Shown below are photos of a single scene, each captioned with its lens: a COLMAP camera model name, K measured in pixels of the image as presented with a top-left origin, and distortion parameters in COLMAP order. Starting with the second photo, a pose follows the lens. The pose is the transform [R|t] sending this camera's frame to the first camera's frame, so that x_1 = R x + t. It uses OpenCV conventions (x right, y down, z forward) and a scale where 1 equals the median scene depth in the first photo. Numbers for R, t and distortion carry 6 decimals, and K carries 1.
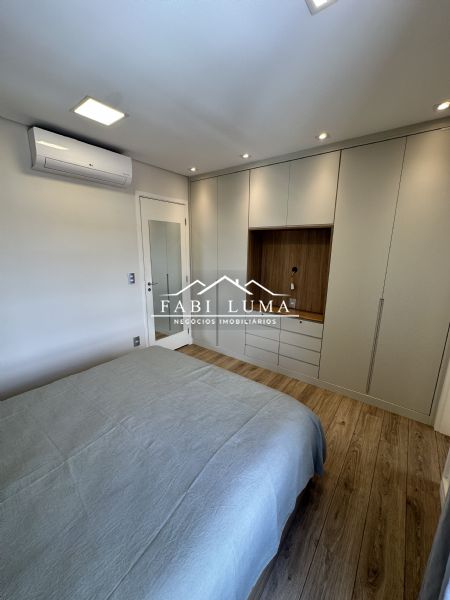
lens RADIAL K [[239.6, 0, 225.0], [0, 239.6, 300.0], [0, 0, 1]] dist [-0.000416, -0.000112]
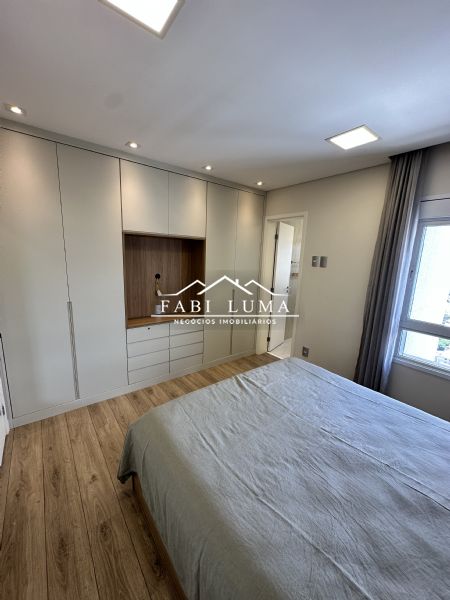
lens RADIAL K [[239.4, 0, 225.0], [0, 239.4, 300.0], [0, 0, 1]] dist [-0.009470, 0.000103]
pose [[0.248128, -0.174139, 0.952947, -0.697638], [0.172792, 0.975891, 0.133340, -0.129962], [-0.953192, 0.131576, 0.272235, 0.530922]]
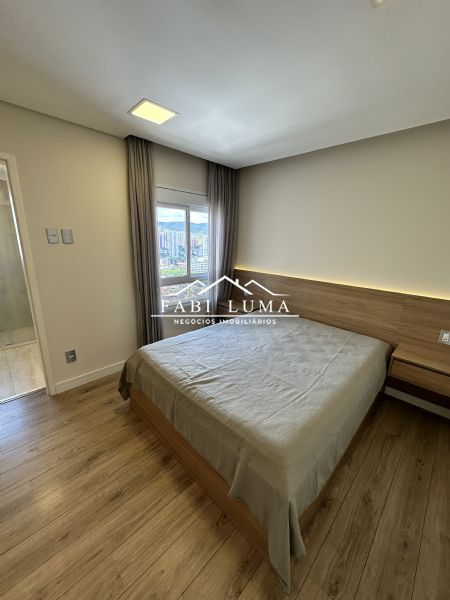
lens RADIAL K [[239.6, 0, 225.0], [0, 239.6, 300.0], [0, 0, 1]] dist [-0.000416, -0.000112]
pose [[-0.991867, -0.064460, 0.109745, -0.181045], [-0.006554, 0.886988, 0.461745, -0.272491], [-0.127106, 0.457271, -0.880197, 1.151614]]
